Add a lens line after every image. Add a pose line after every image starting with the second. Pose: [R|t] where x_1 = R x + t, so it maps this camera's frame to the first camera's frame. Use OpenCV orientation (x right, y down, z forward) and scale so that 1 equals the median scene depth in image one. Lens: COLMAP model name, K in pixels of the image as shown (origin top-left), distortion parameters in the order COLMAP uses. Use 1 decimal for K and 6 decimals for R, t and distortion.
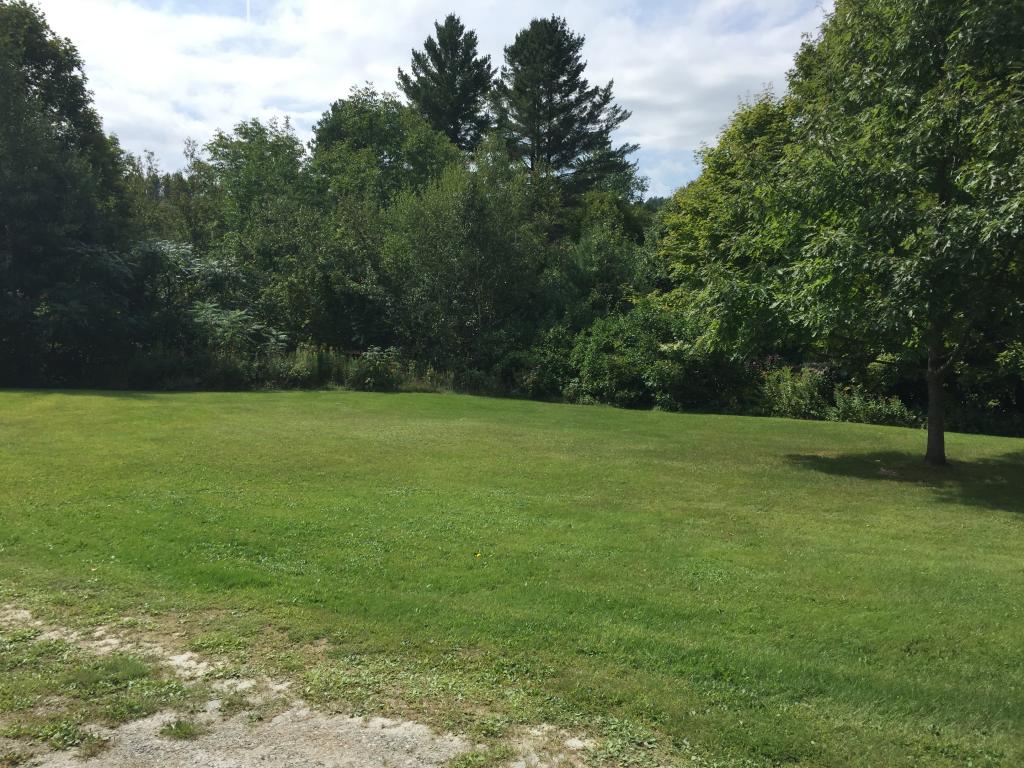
lens RADIAL K [[871.8, 0, 516.1], [0, 871.8, 386.2], [0, 0, 1]] dist [0.066142, -0.081804]
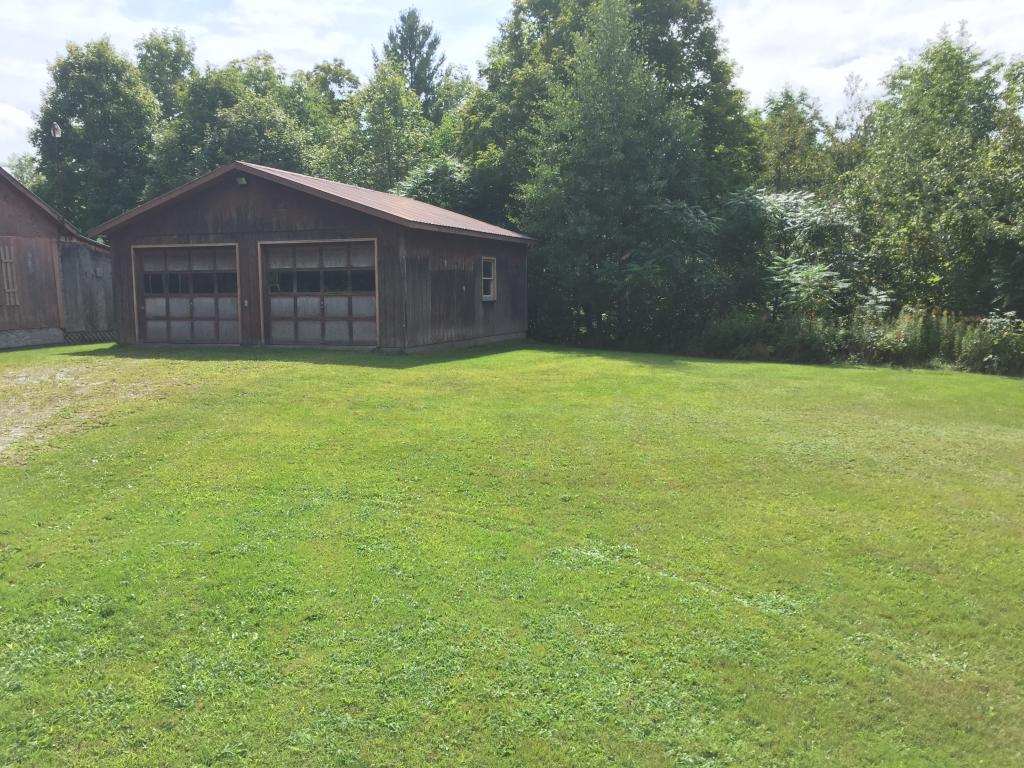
lens RADIAL K [[871.8, 0, 504.3], [0, 871.8, 384.3], [0, 0, 1]] dist [0.066142, -0.081804]
pose [[0.681930, 0.068718, -0.728182, 0.086192], [-0.043509, 0.997625, 0.053401, -0.006612], [0.730122, -0.004733, 0.683300, 0.216504]]
